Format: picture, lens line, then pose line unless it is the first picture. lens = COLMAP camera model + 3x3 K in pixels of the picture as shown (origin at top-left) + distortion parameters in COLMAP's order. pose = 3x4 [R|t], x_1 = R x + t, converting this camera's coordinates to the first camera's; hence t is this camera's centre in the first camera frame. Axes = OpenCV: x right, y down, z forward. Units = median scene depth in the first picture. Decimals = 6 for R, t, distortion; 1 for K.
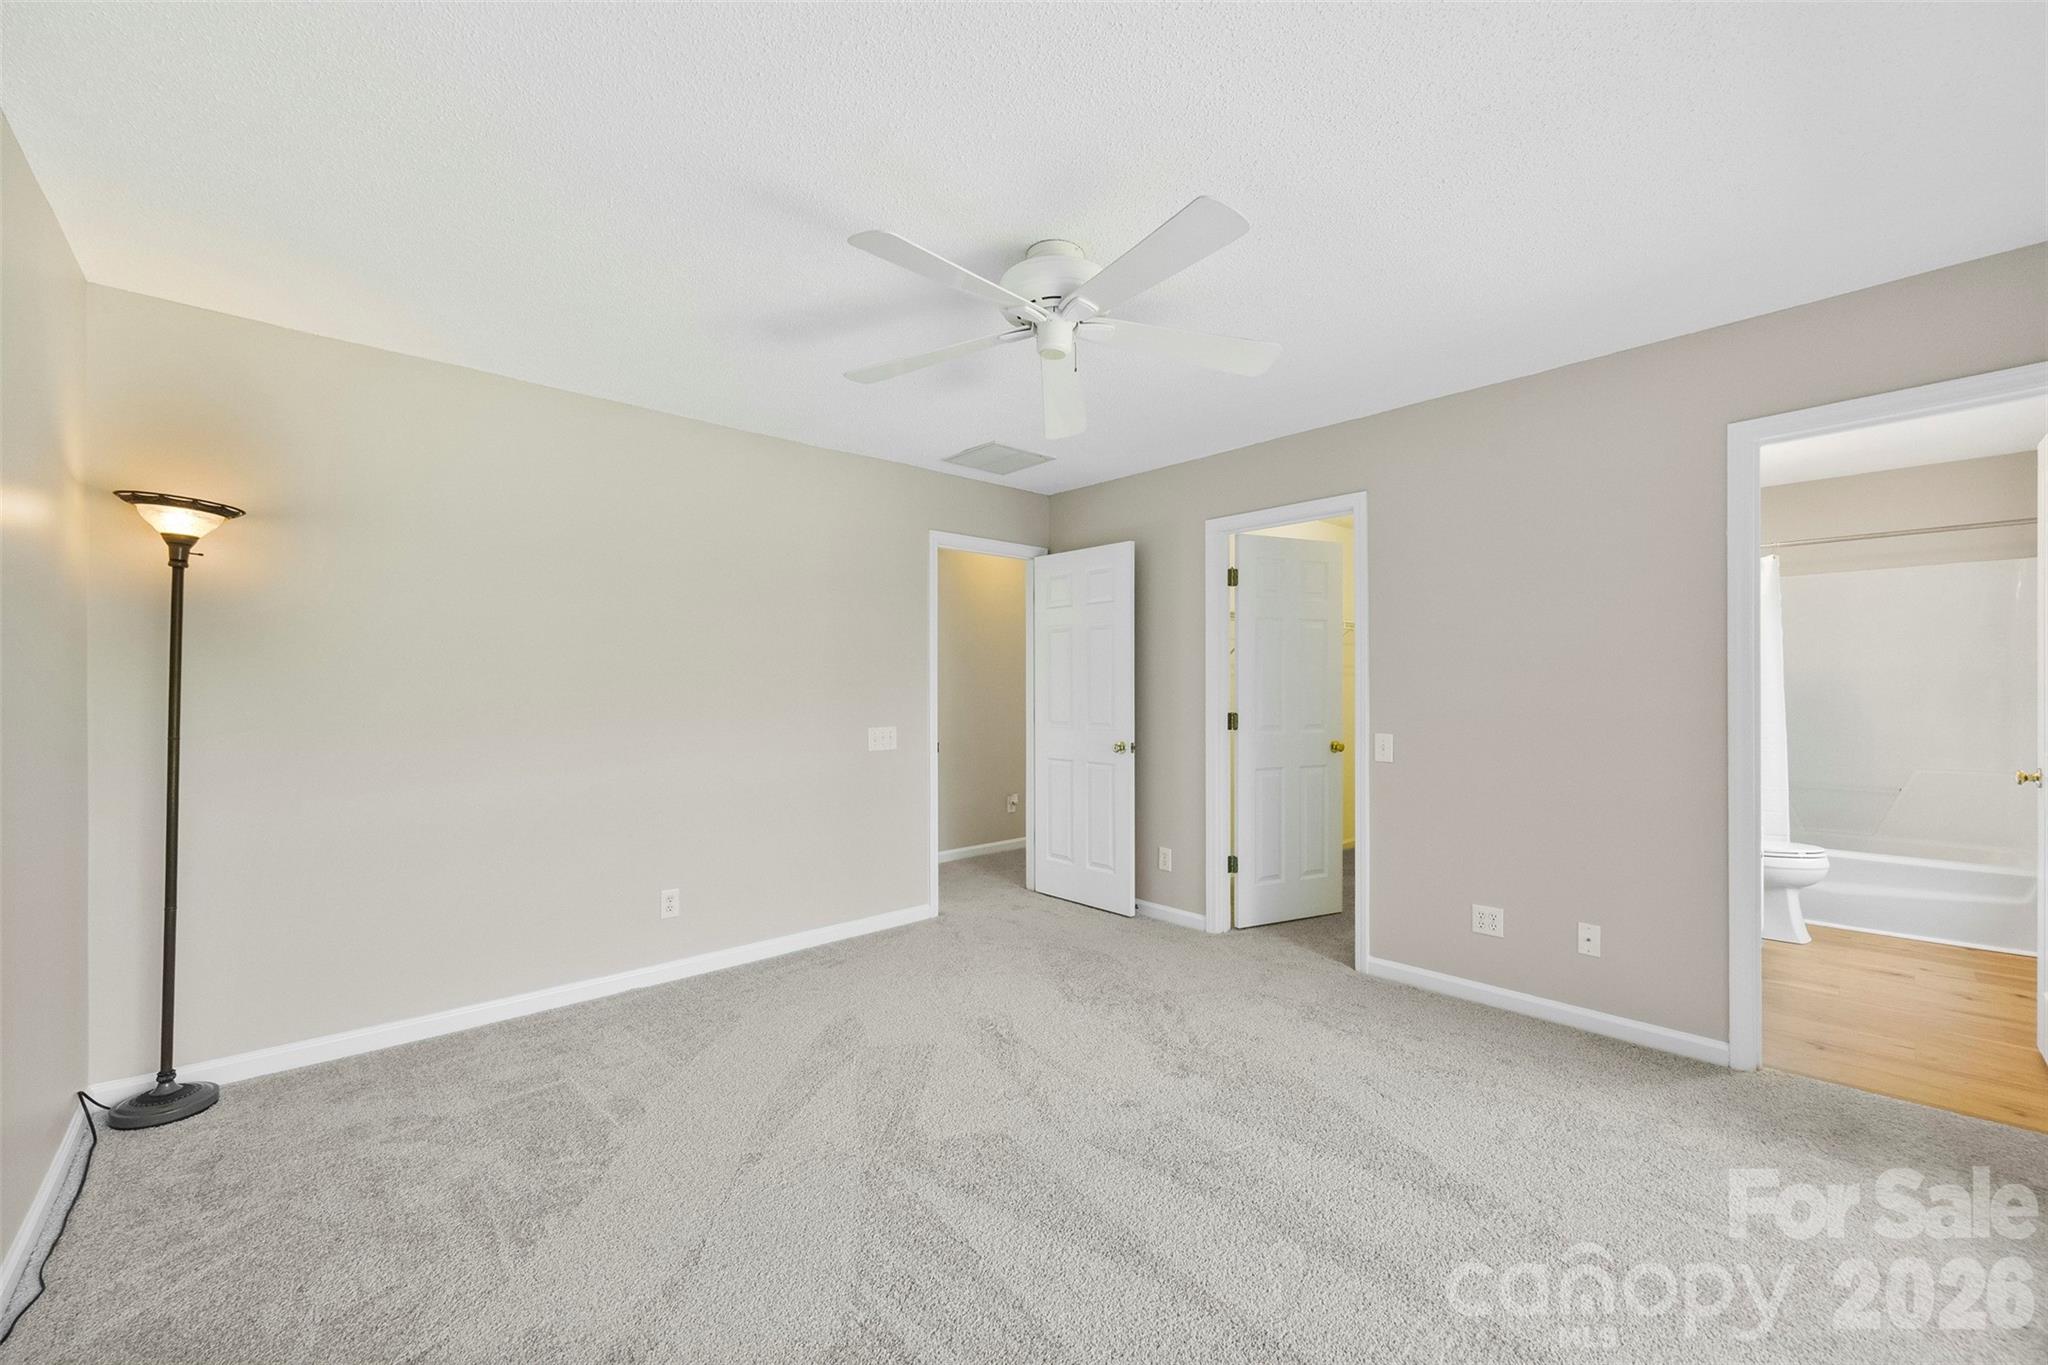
lens RADIAL K [[825.0, 0, 1021.8], [0, 825.0, 689.0], [0, 0, 1]] dist [-0.000214, -0.000279]
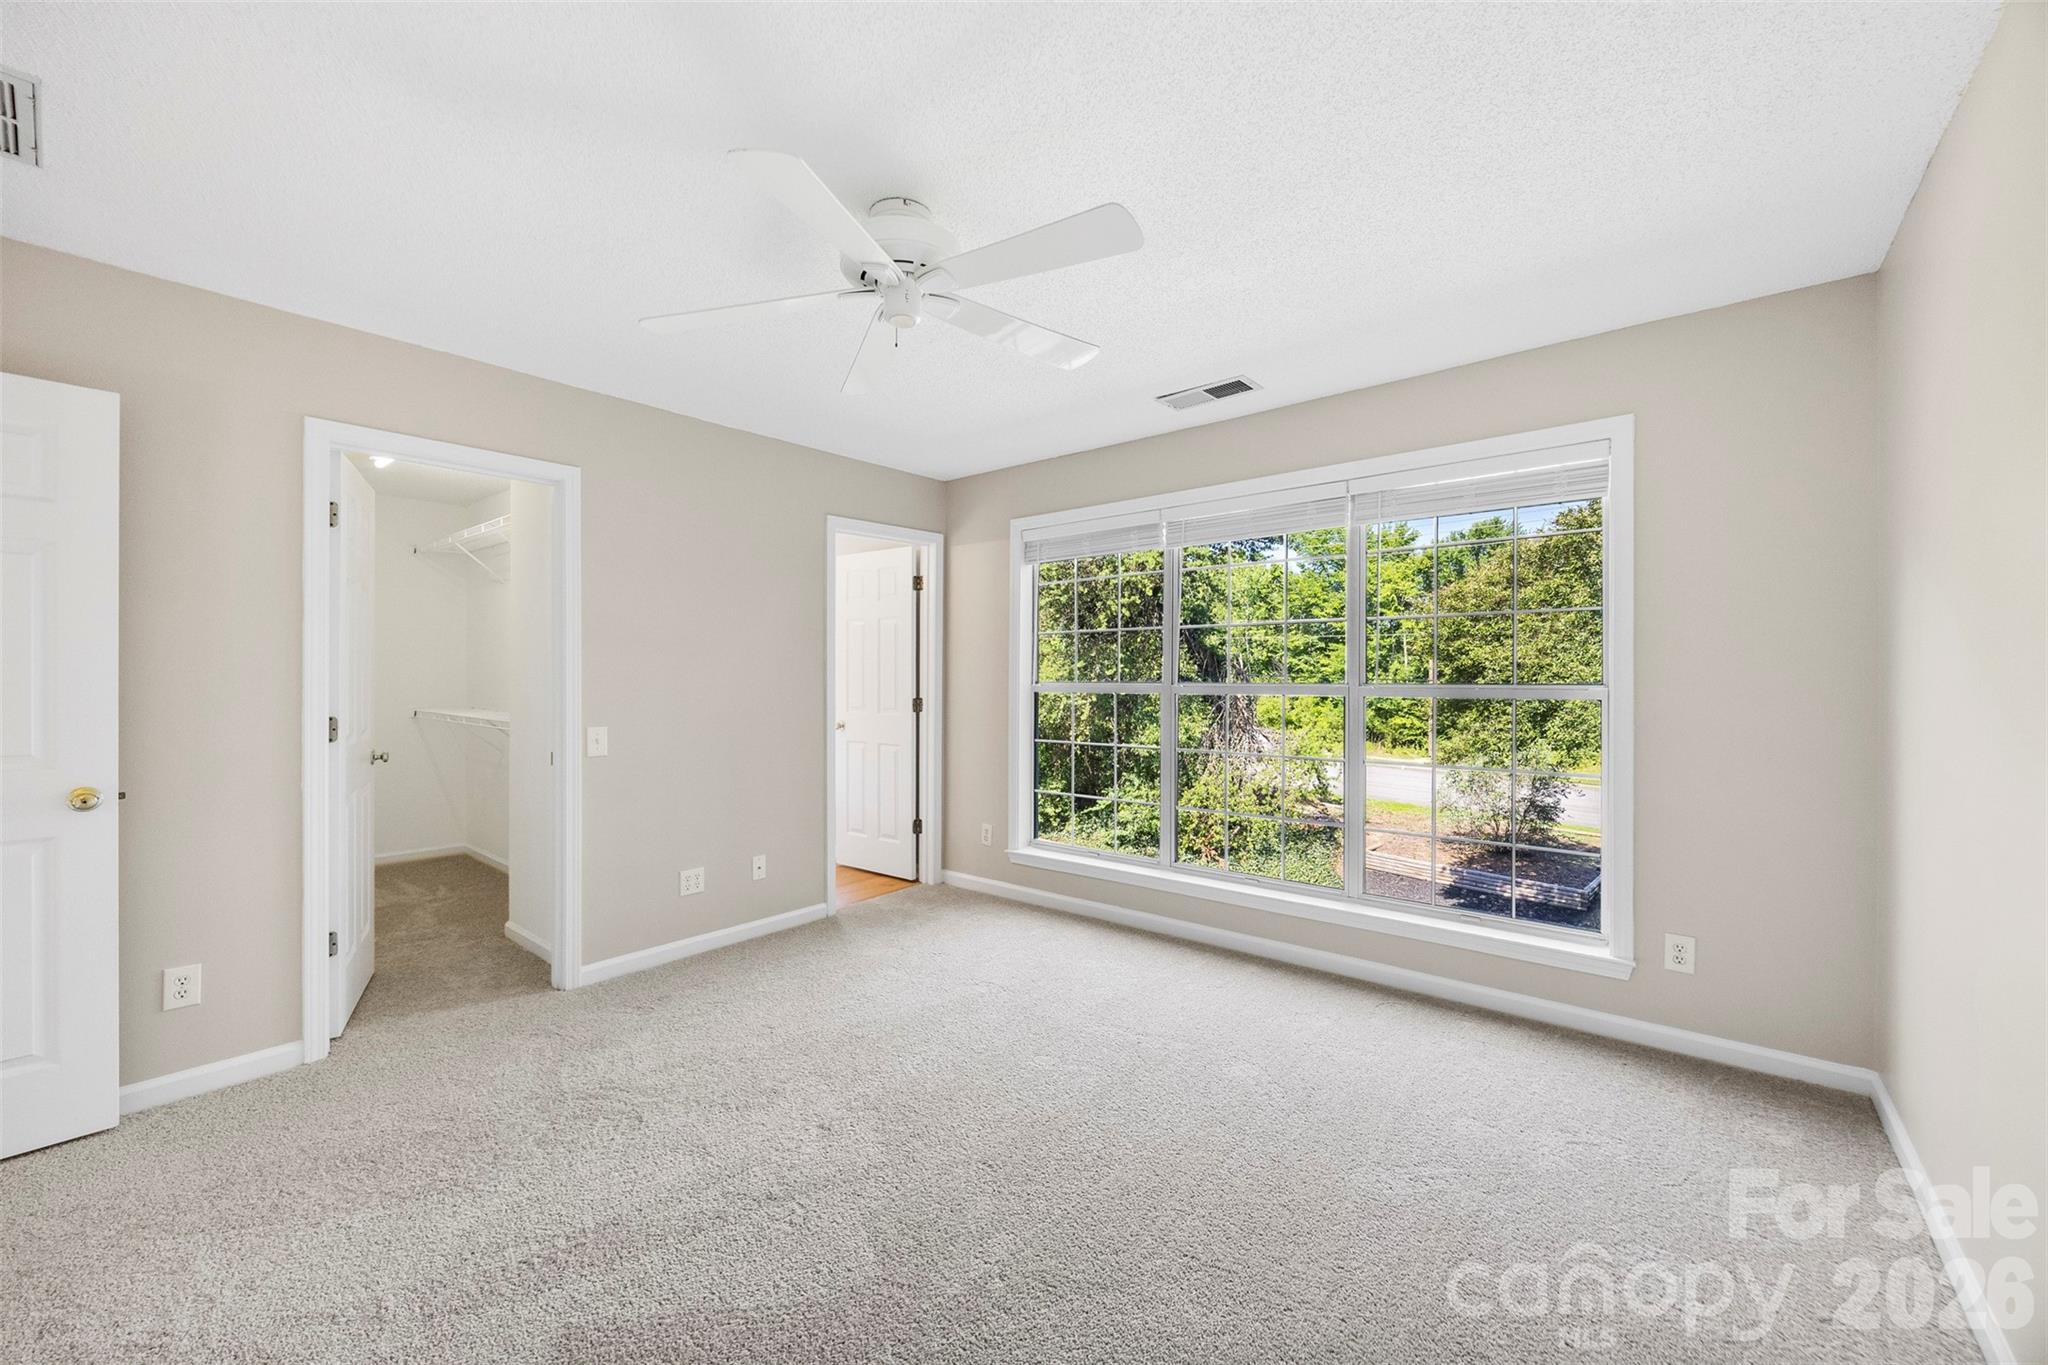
lens RADIAL K [[805.0, 0, 1028.5], [0, 805.0, 673.9], [0, 0, 1]] dist [0.000543, 0.000163]
pose [[-0.151852, 0.009120, 0.988361, -0.559956], [0.004970, 0.999952, -0.008463, 0.003286], [-0.988391, 0.003627, -0.151890, 0.641026]]
